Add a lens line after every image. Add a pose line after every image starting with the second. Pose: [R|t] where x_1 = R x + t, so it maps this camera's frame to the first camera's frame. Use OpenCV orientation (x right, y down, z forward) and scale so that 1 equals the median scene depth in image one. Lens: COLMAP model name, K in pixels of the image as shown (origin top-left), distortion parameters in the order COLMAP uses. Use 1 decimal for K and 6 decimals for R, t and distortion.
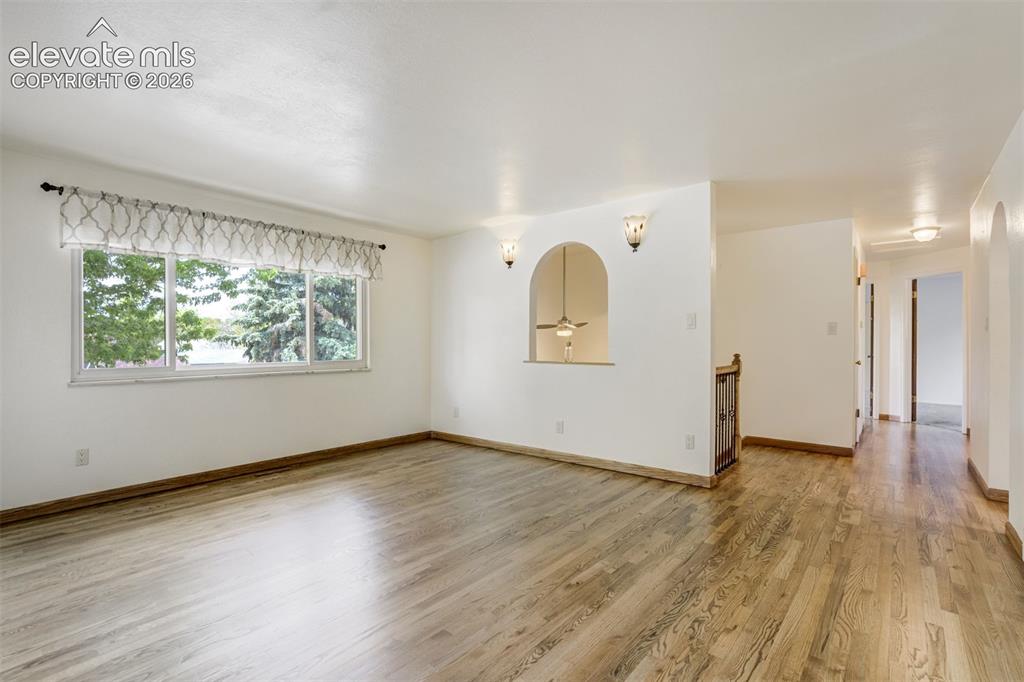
lens RADIAL K [[480.3, 0, 512.8], [0, 480.3, 338.9], [0, 0, 1]] dist [-0.040016, 0.015750]
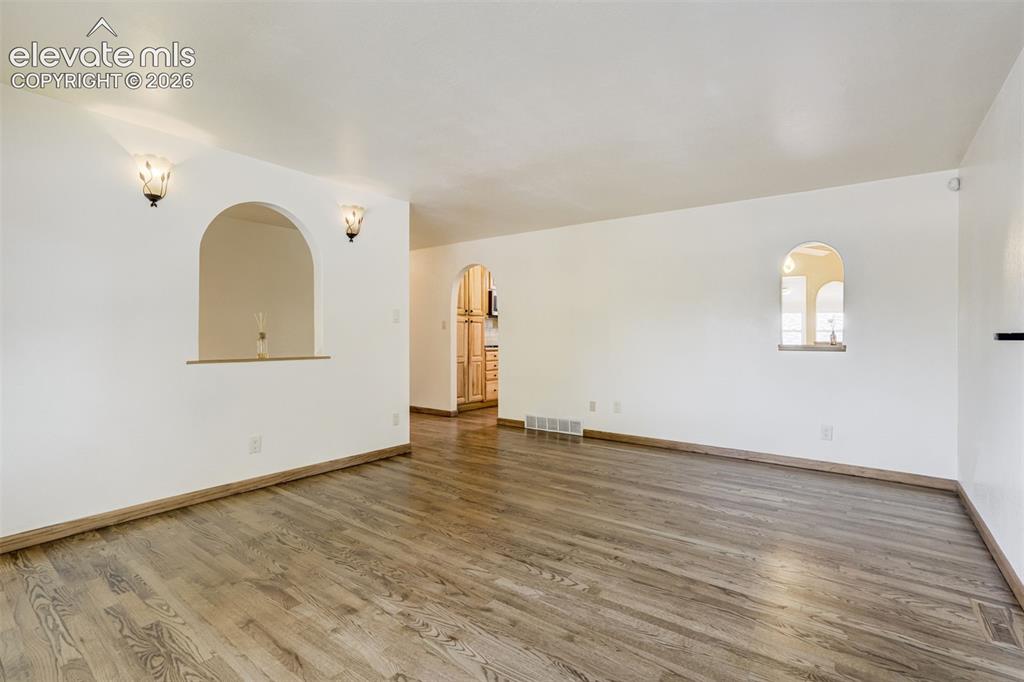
lens RADIAL K [[480.3, 0, 510.4], [0, 480.3, 345.7], [0, 0, 1]] dist [-0.040016, 0.015750]
pose [[-0.038686, -0.018809, 0.999074, -0.805610], [-0.011801, 0.999762, 0.018365, 0.010605], [-0.999182, -0.011080, -0.038899, 0.763386]]
